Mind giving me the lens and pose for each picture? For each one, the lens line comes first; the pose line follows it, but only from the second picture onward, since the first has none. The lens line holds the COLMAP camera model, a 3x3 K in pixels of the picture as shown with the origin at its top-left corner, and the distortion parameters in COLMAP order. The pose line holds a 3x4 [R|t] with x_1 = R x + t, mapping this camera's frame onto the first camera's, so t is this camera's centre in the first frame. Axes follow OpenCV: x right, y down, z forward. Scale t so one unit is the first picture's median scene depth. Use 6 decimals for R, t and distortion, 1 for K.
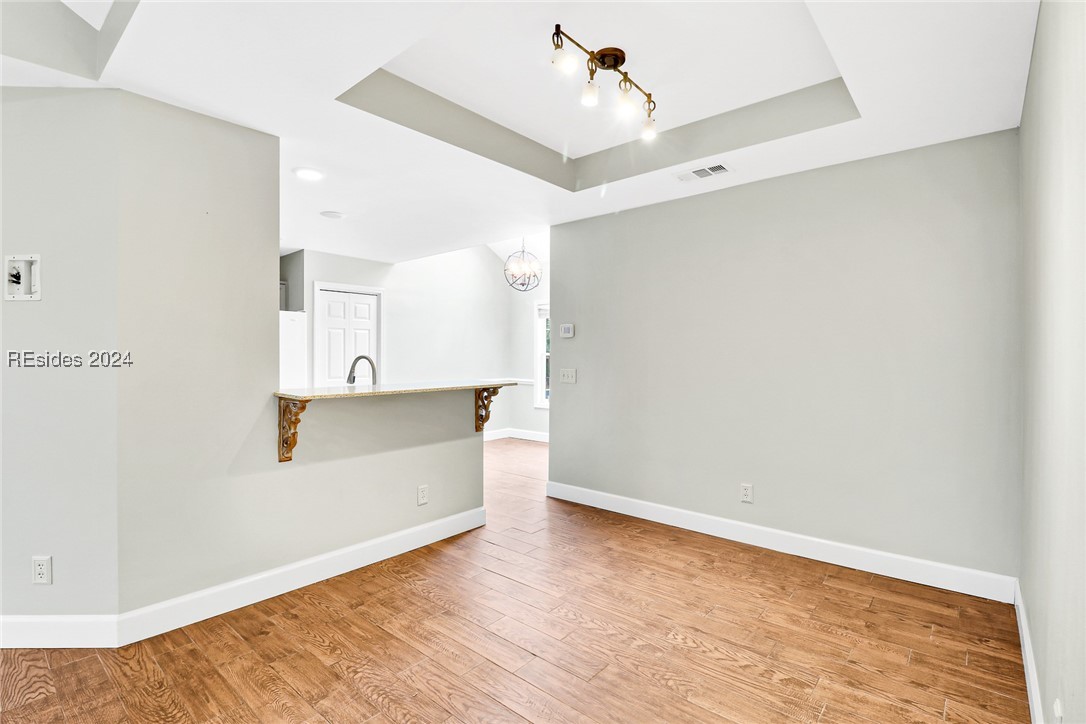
lens RADIAL K [[507.2, 0, 559.8], [0, 507.2, 355.3], [0, 0, 1]] dist [-0.001950, -0.013009]
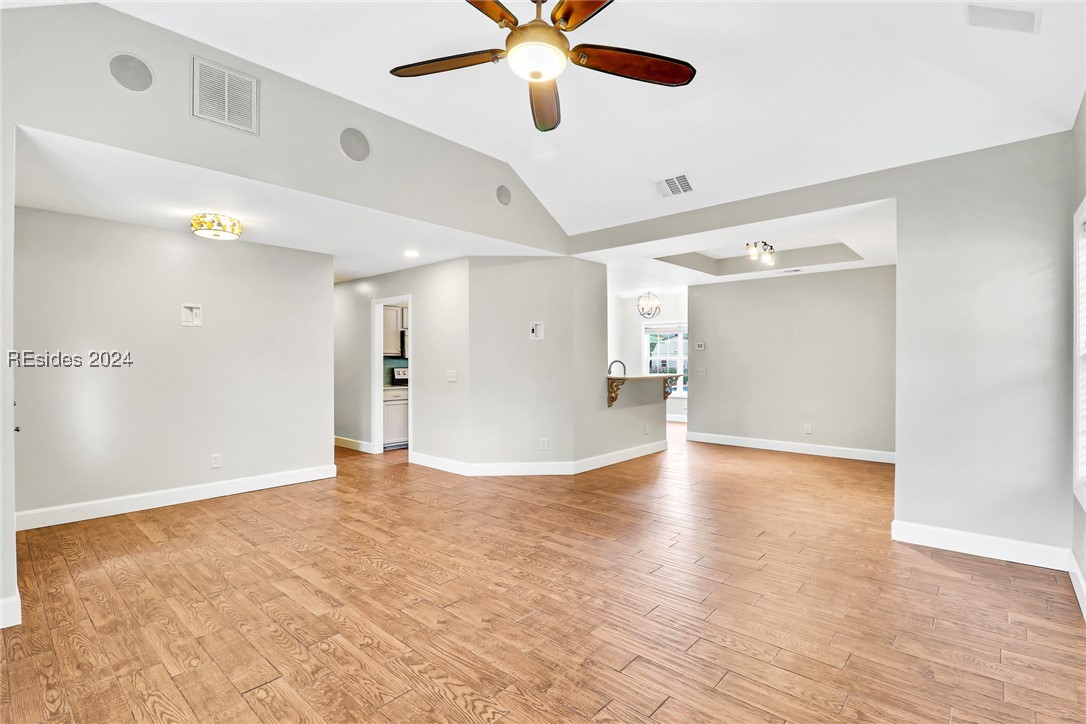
lens RADIAL K [[512.3, 0, 546.8], [0, 512.3, 362.7], [0, 0, 1]] dist [-0.000234, -0.012345]
pose [[0.999435, -0.000518, -0.033612, -0.745220], [0.000796, 0.999966, 0.008256, -0.009246], [0.033607, -0.008278, 0.999401, -1.309105]]
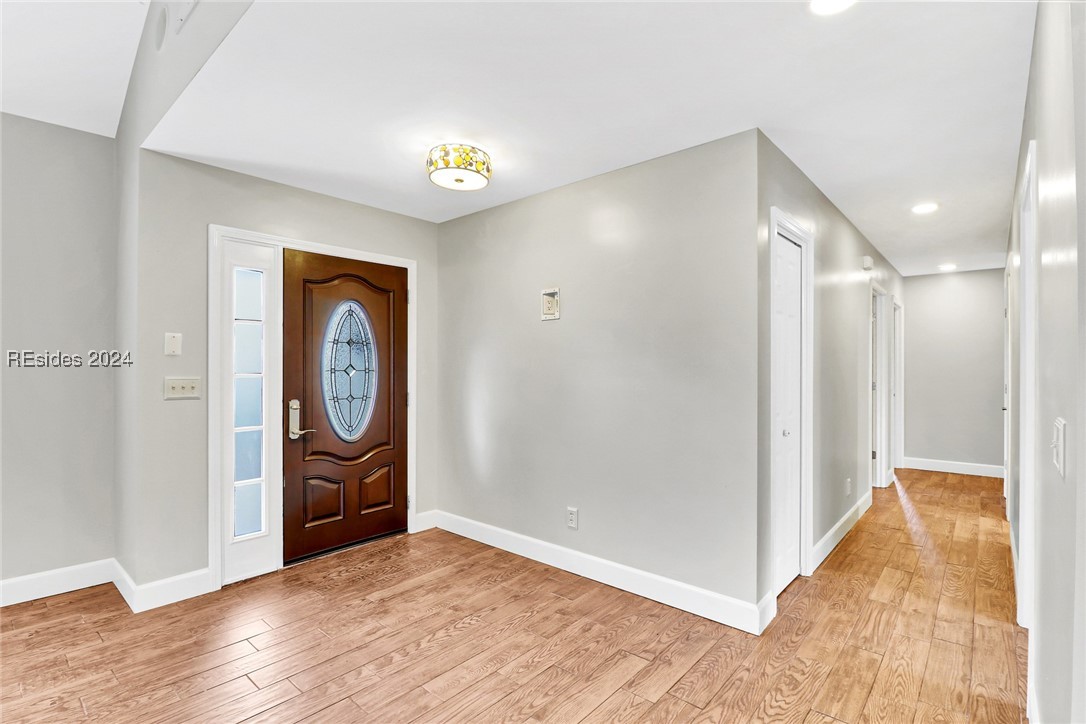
lens RADIAL K [[512.3, 0, 546.8], [0, 512.3, 362.7], [0, 0, 1]] dist [-0.000234, -0.012345]
pose [[-0.021953, -0.007188, -0.999733, -0.763108], [0.003297, 0.999968, -0.007262, -0.005044], [0.999754, -0.003455, -0.021929, 0.394835]]
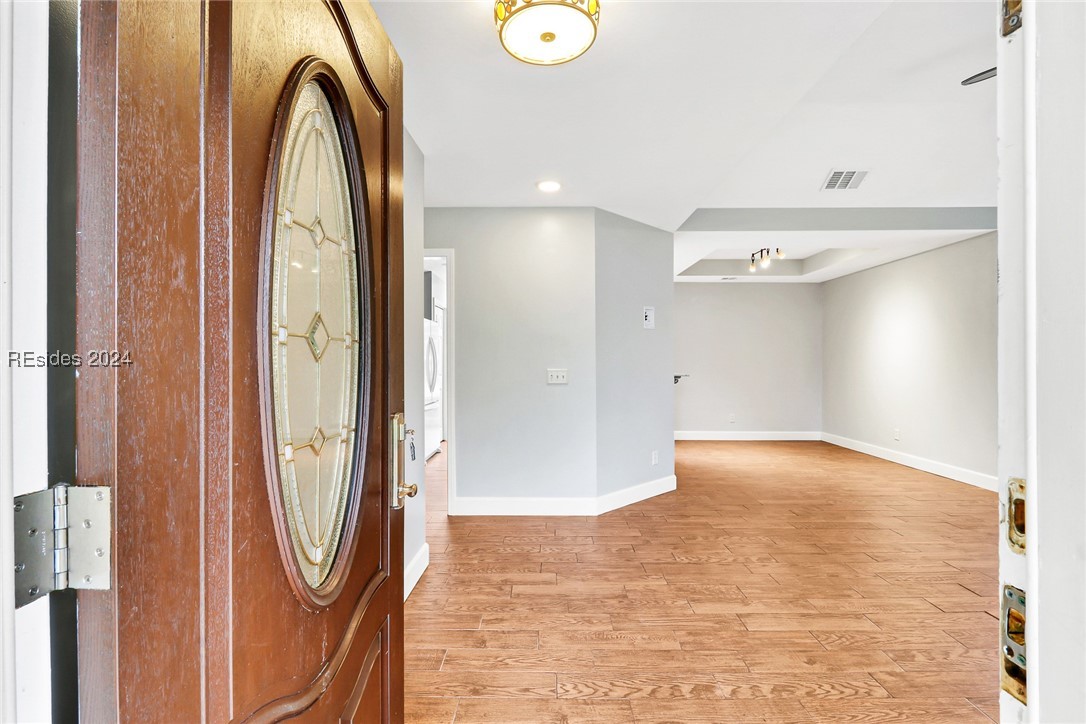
lens RADIAL K [[514.2, 0, 543.0], [0, 514.2, 362.0], [0, 0, 1]] dist [-0.000916, -0.000063]
pose [[0.770836, 0.001385, 0.637032, -2.205693], [-0.001578, 0.999999, -0.000264, 0.023887], [-0.637031, -0.000802, 0.770837, -0.291285]]
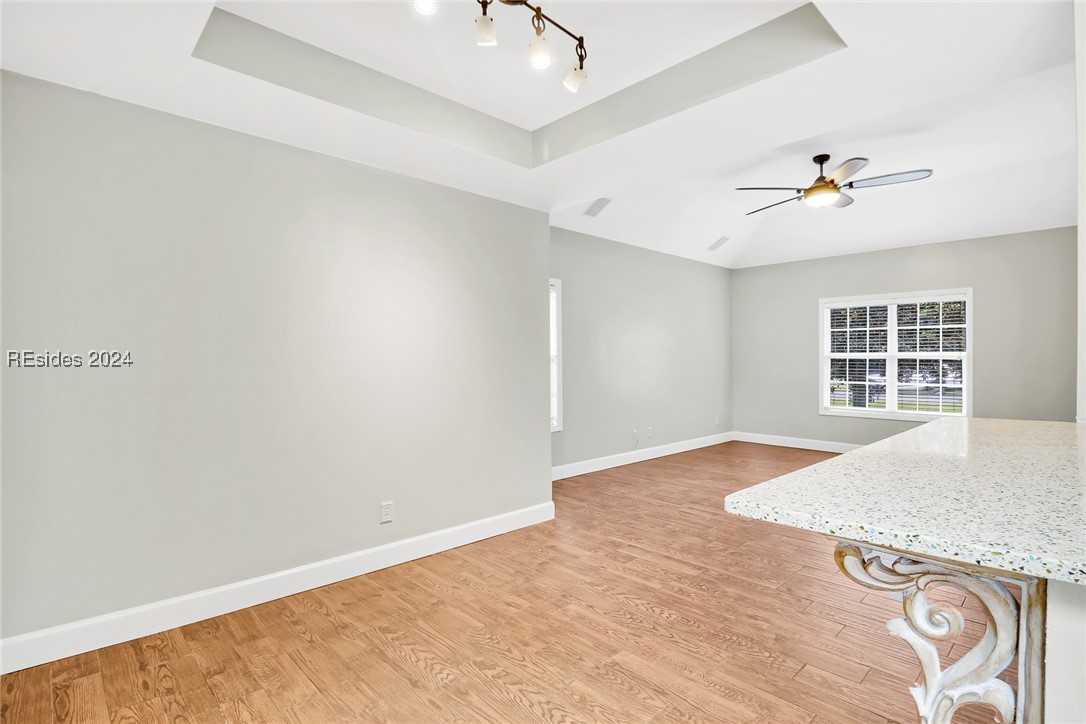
lens RADIAL K [[518.8, 0, 560.8], [0, 518.8, 360.6], [0, 0, 1]] dist [0.000917, -0.013299]
pose [[-0.994601, 0.001890, 0.103760, -0.055434], [0.001921, 0.999998, 0.000201, 0.003089], [-0.103759, 0.000400, -0.994602, 1.586911]]
